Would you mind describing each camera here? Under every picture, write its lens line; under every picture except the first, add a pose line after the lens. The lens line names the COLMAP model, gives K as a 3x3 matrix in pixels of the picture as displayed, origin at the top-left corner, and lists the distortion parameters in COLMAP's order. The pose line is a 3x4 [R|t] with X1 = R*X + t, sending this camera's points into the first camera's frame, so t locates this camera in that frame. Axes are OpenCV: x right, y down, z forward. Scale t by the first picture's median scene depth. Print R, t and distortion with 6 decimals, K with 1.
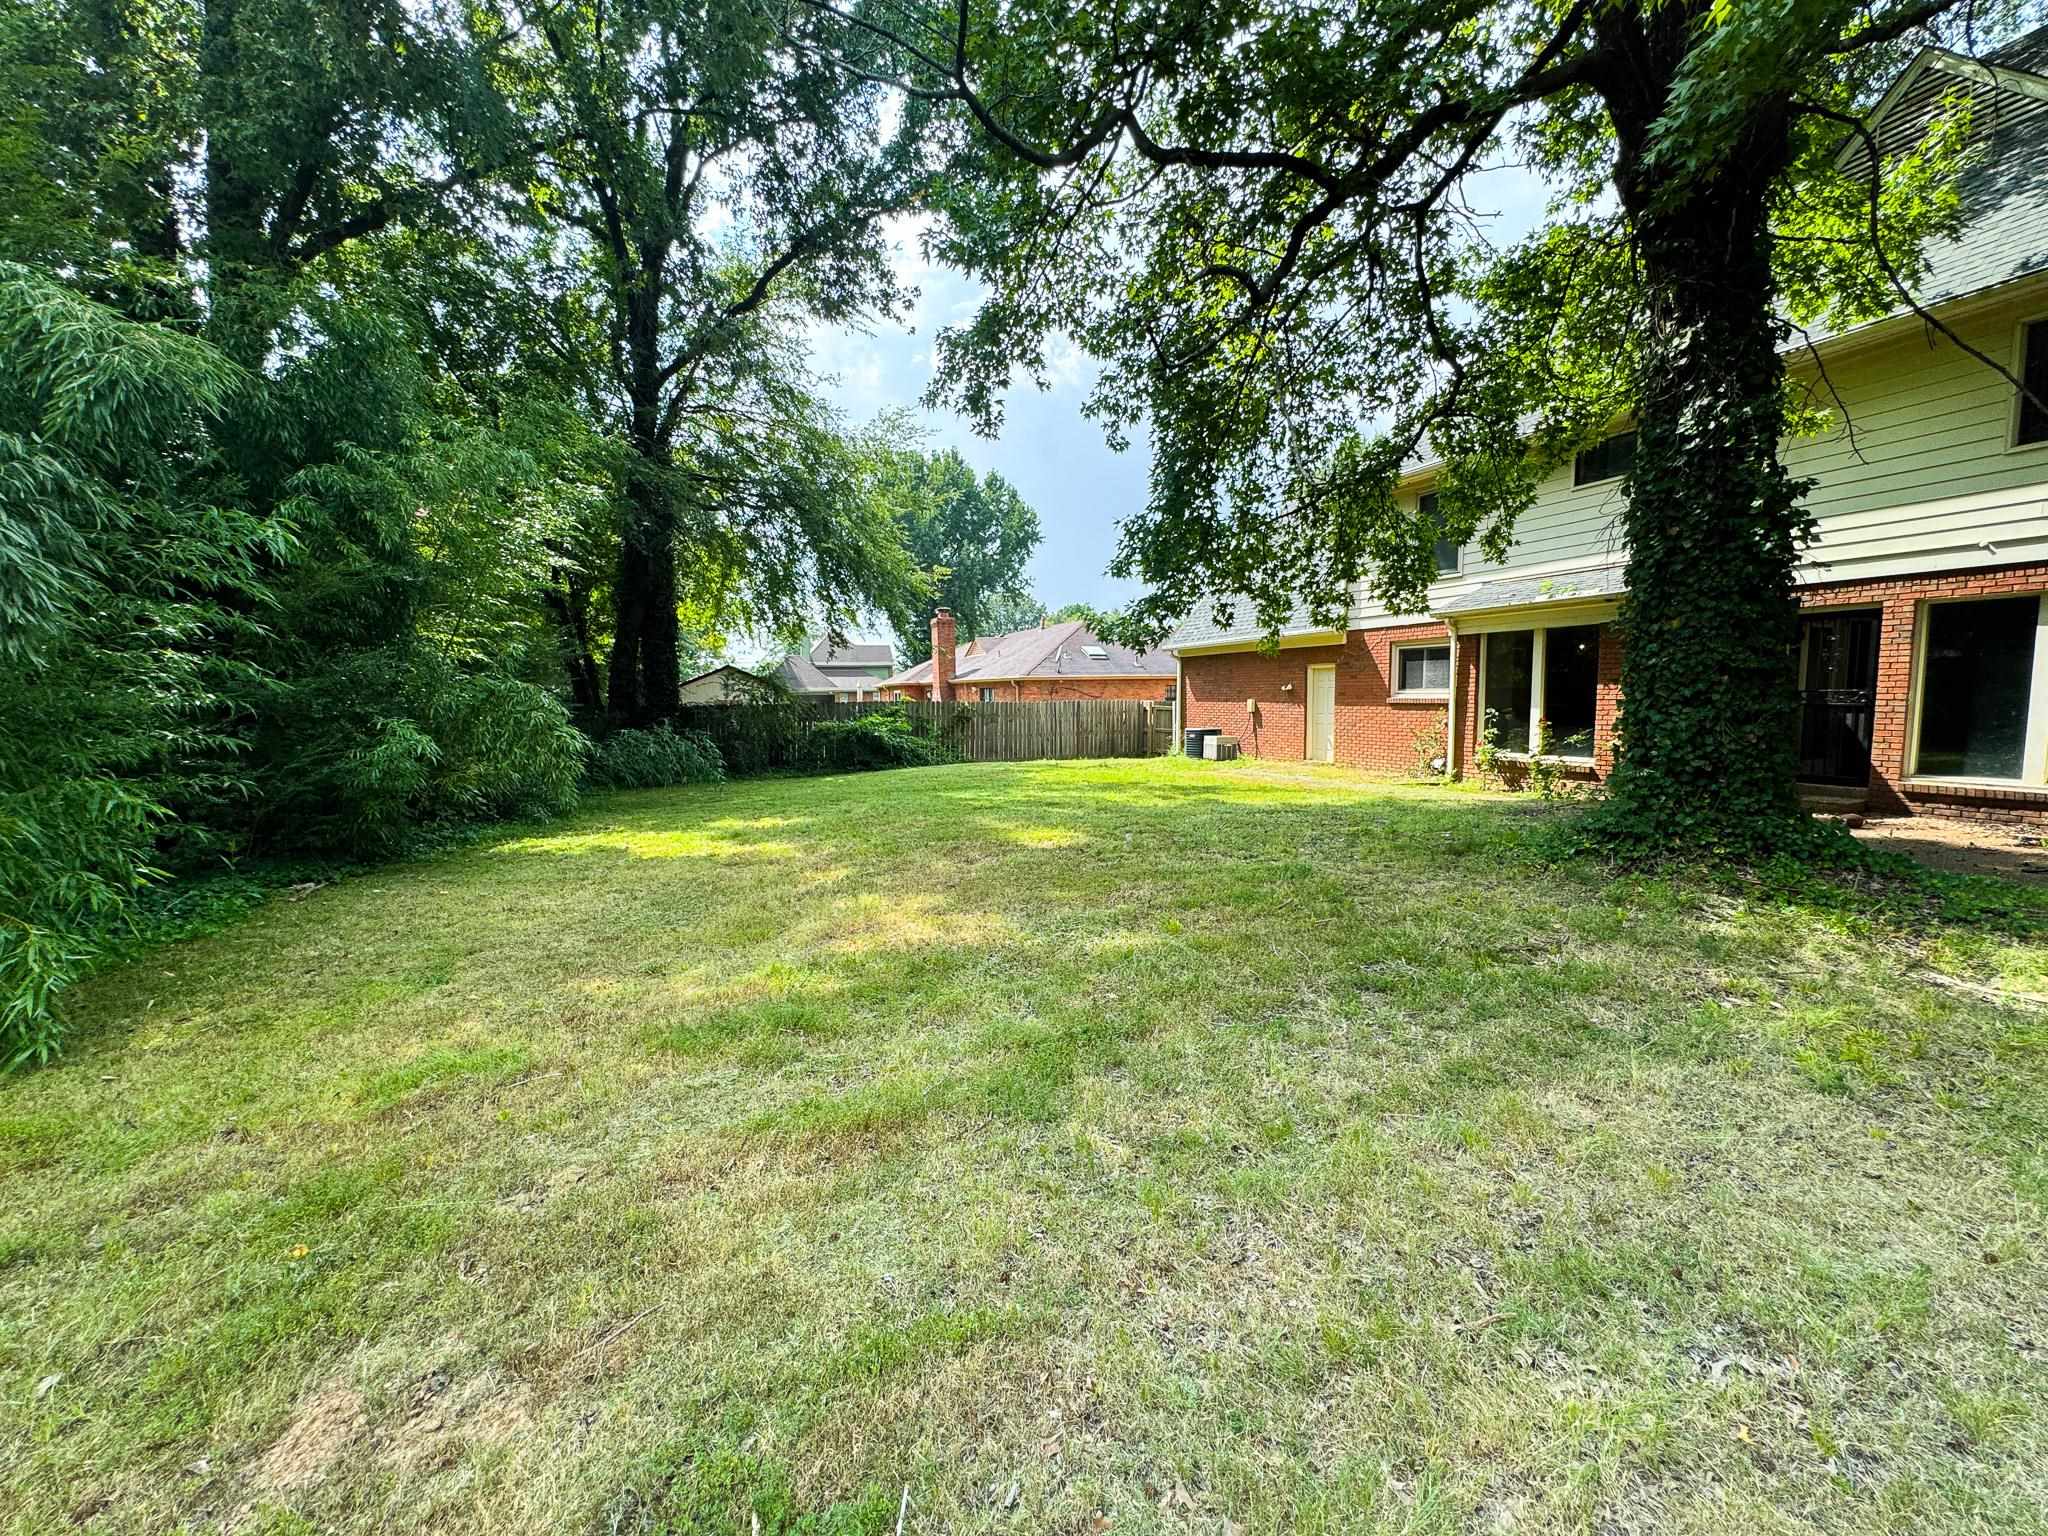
lens RADIAL K [[825.7, 0, 1021.5], [0, 825.7, 768.9], [0, 0, 1]] dist [-0.004008, 0.000930]
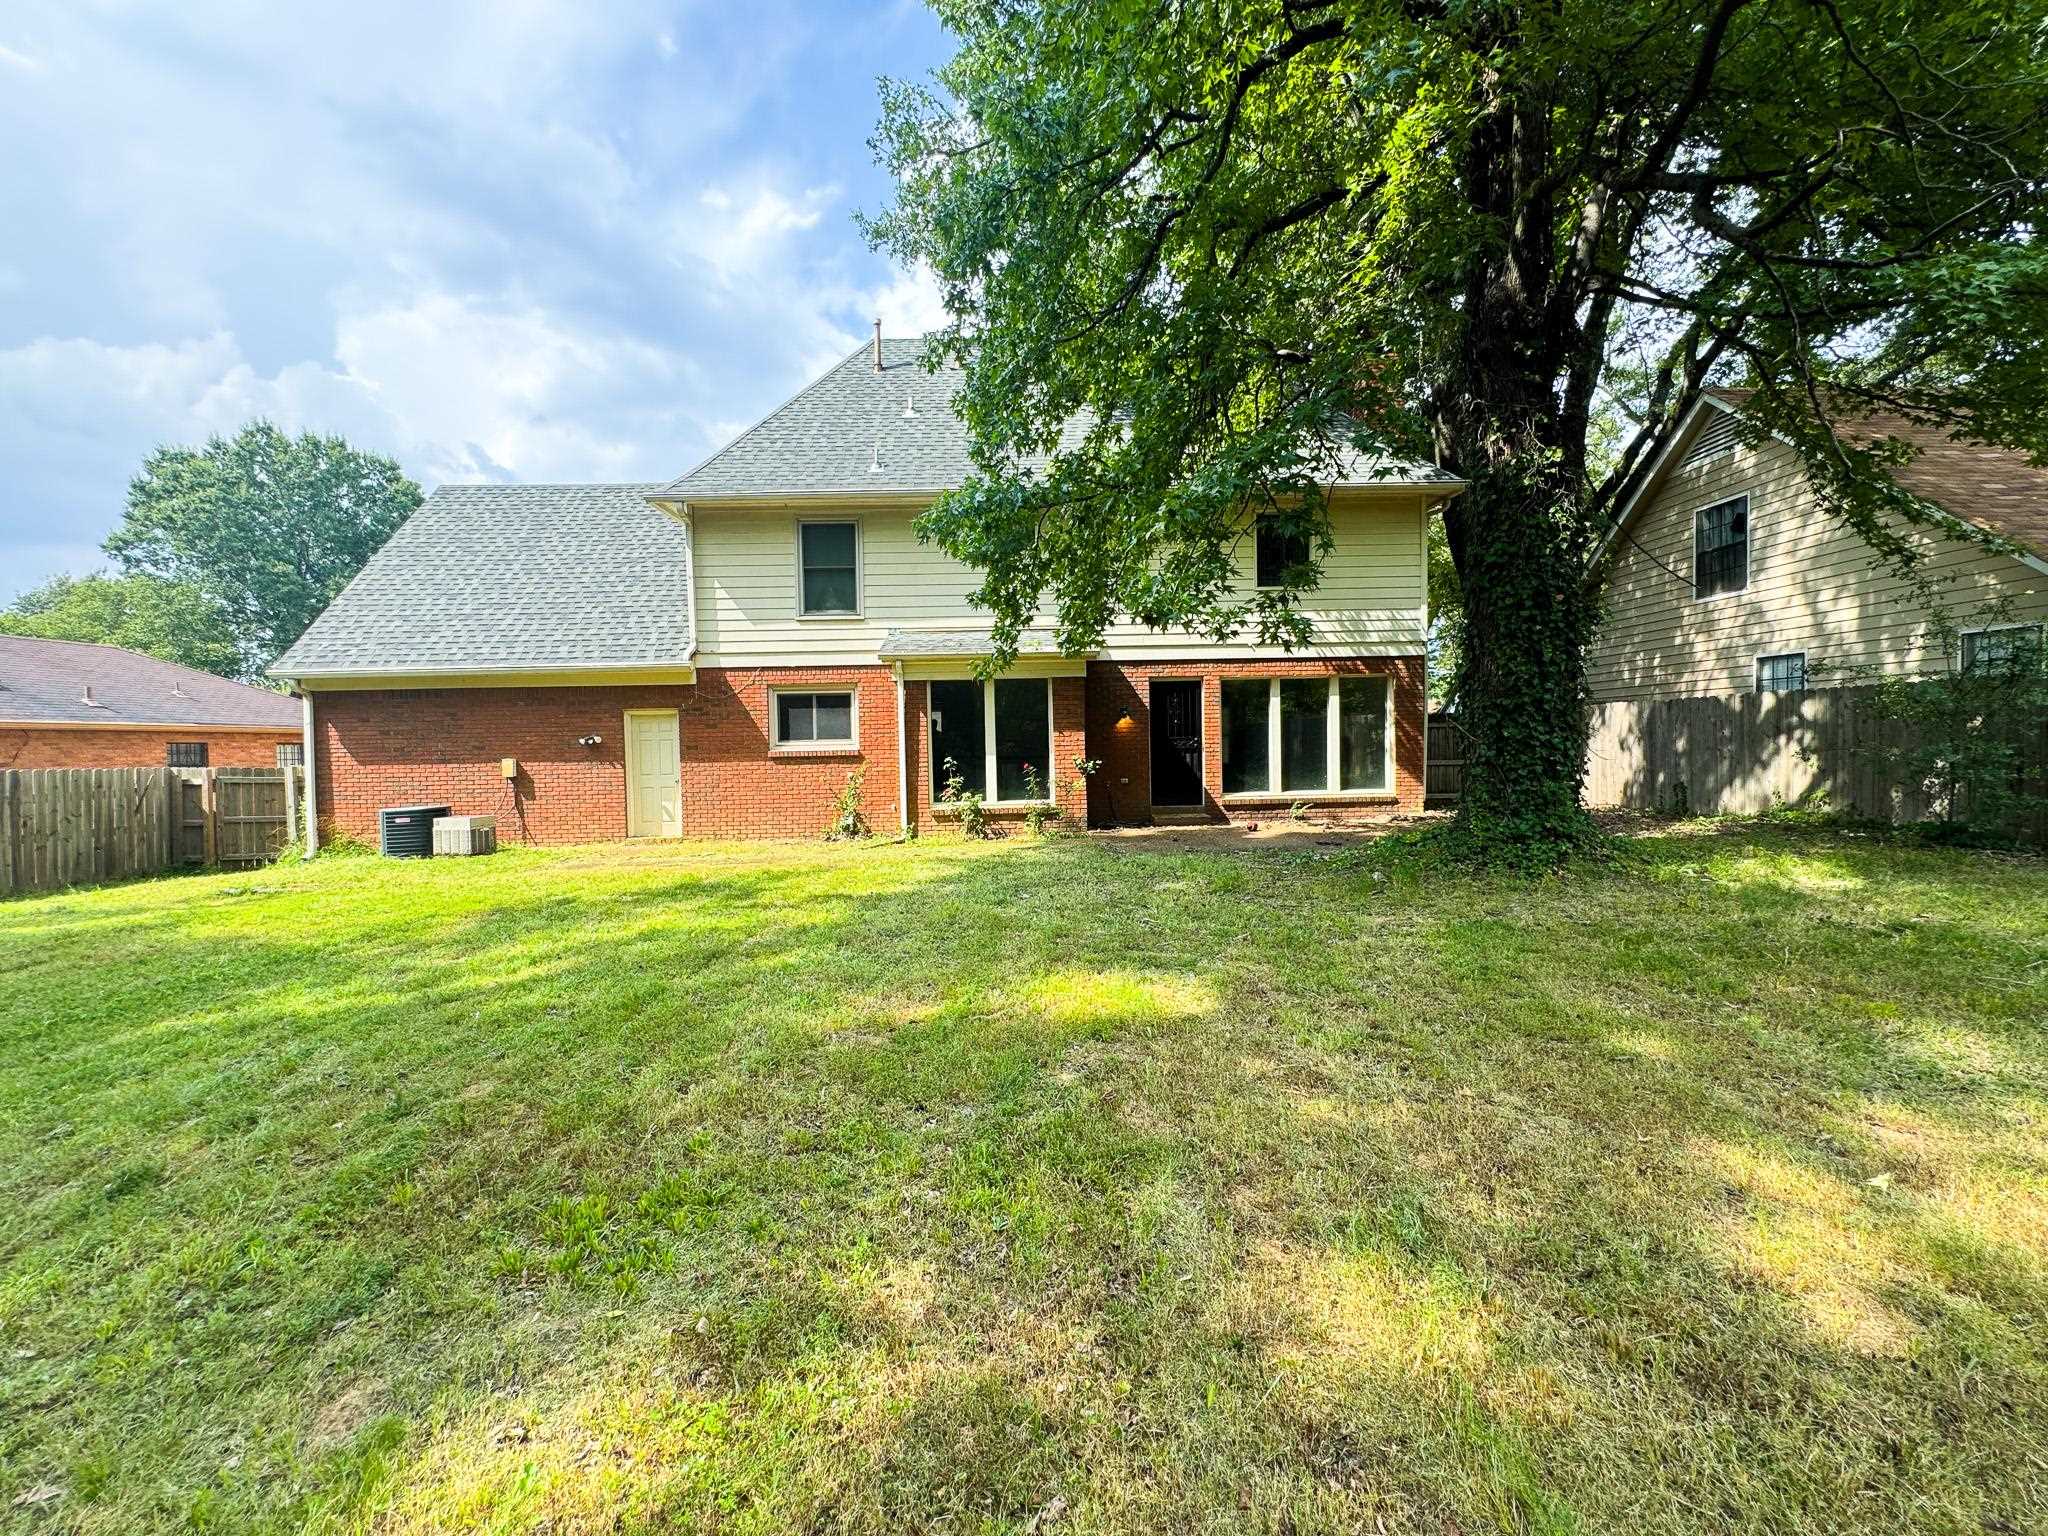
lens RADIAL K [[825.7, 0, 1020.0], [0, 825.7, 767.1], [0, 0, 1]] dist [-0.004008, 0.000930]
pose [[0.346541, -0.022755, 0.937759, -0.533750], [0.100525, 0.994850, -0.013008, -0.070325], [-0.932633, 0.098776, 0.347044, 0.996401]]
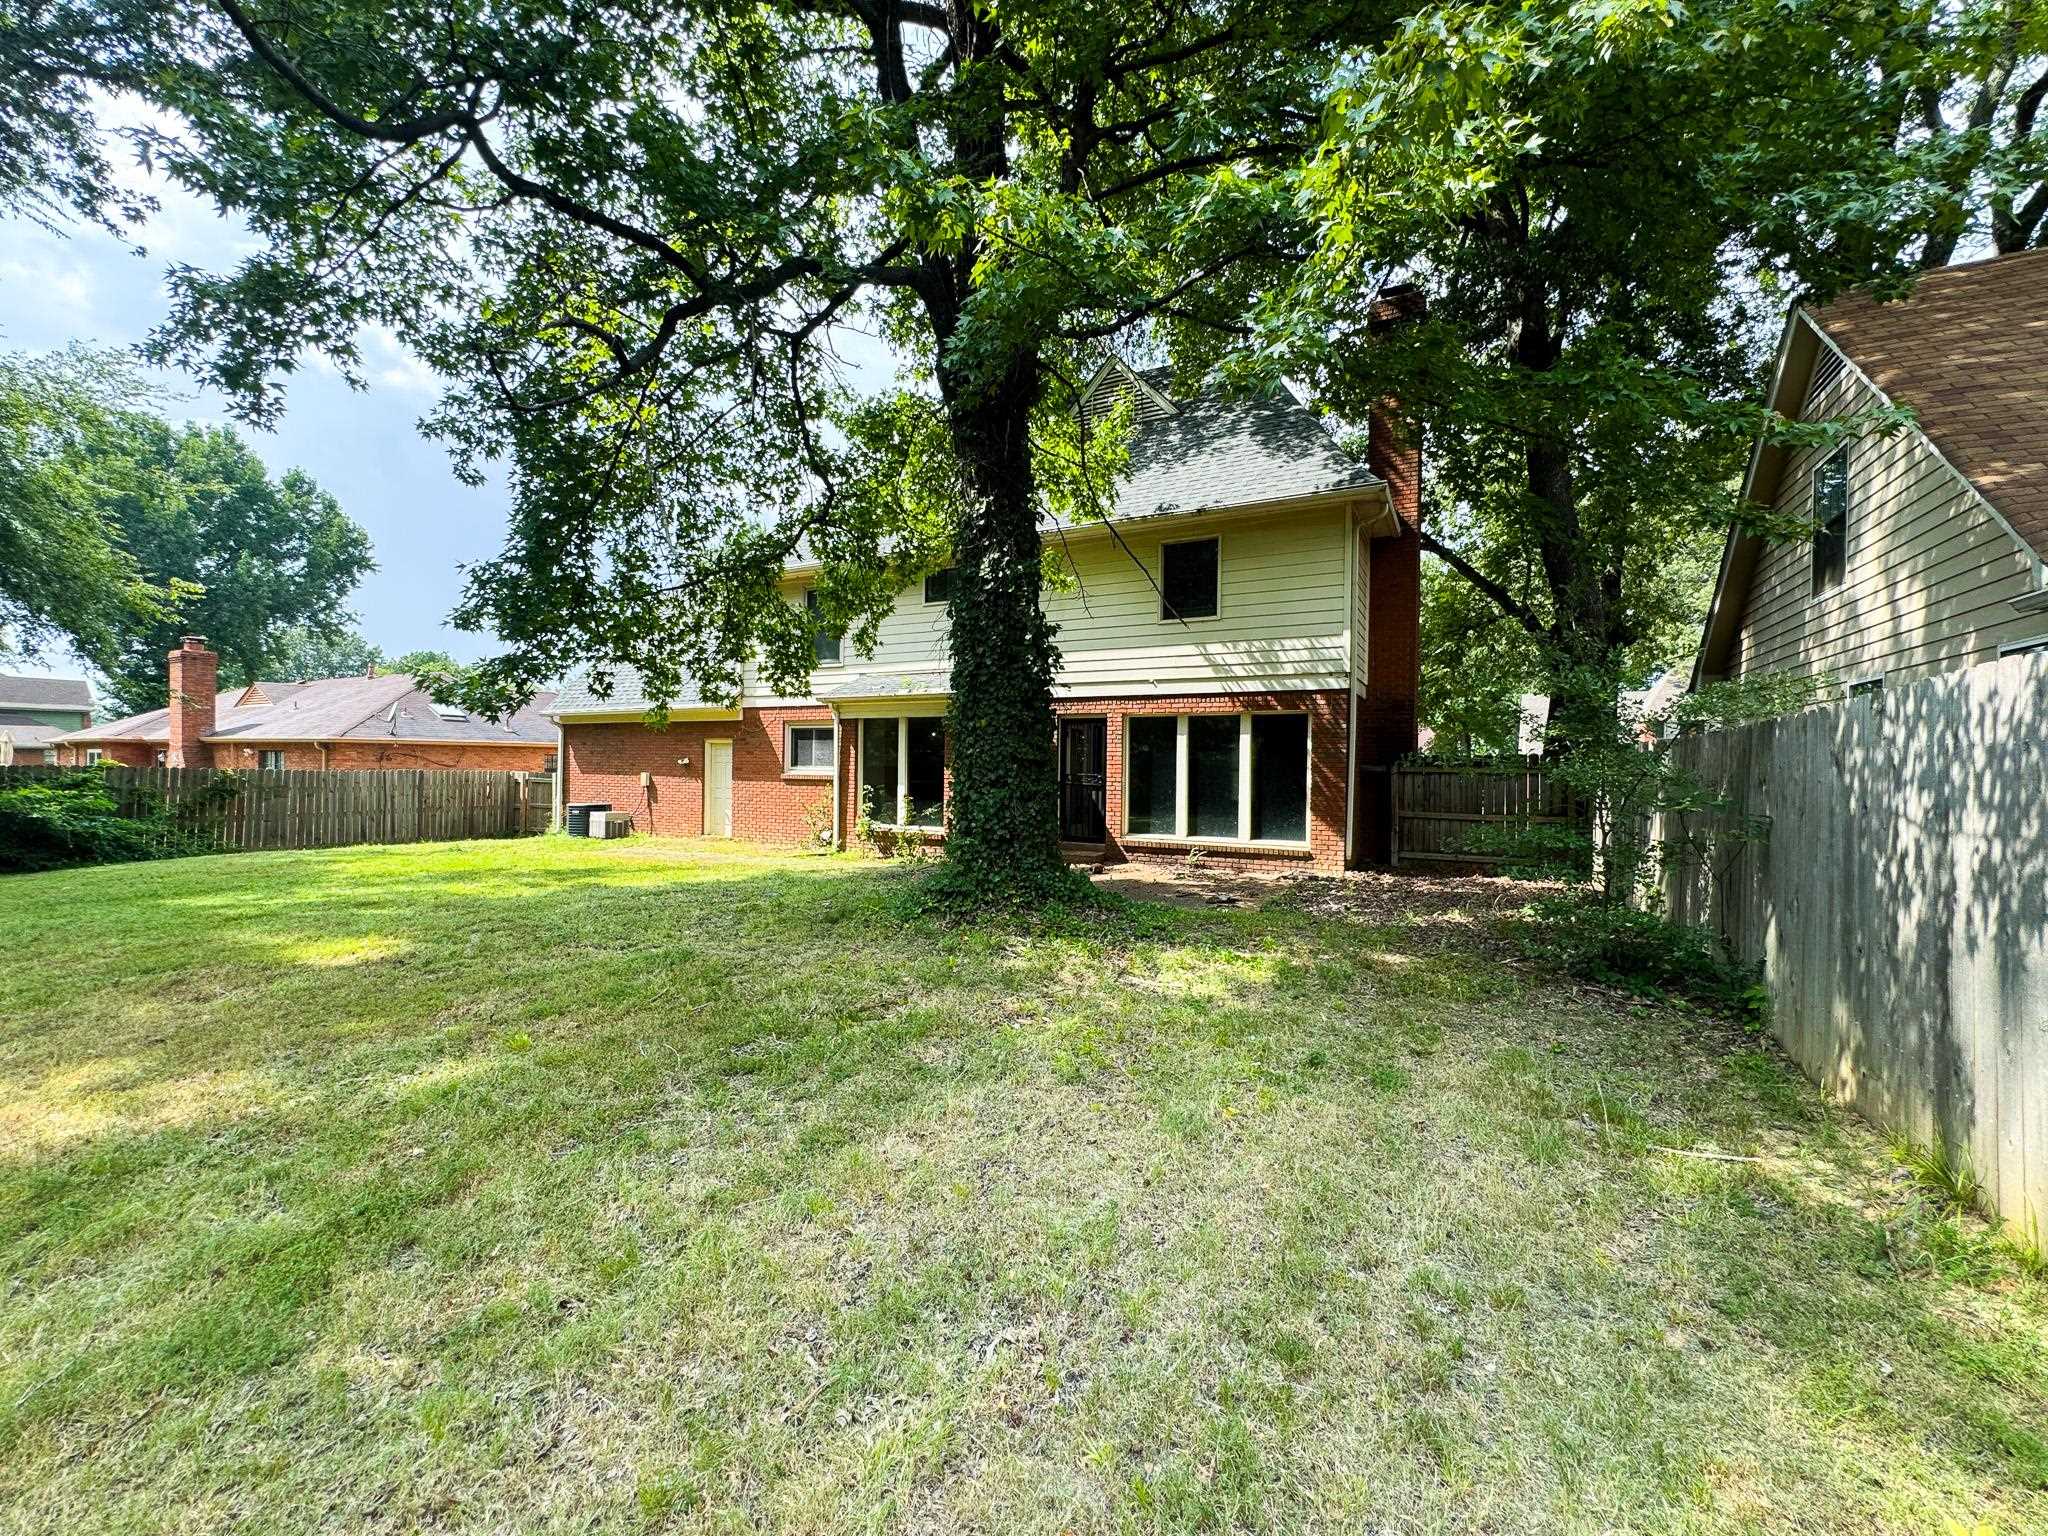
lens RADIAL K [[825.7, 0, 1027.6], [0, 825.7, 767.0], [0, 0, 1]] dist [-0.004008, 0.000930]
pose [[0.767594, 0.021353, 0.640580, 0.024754], [0.036413, 0.996378, -0.076847, -0.005777], [-0.639901, 0.082313, 0.764036, -0.005445]]
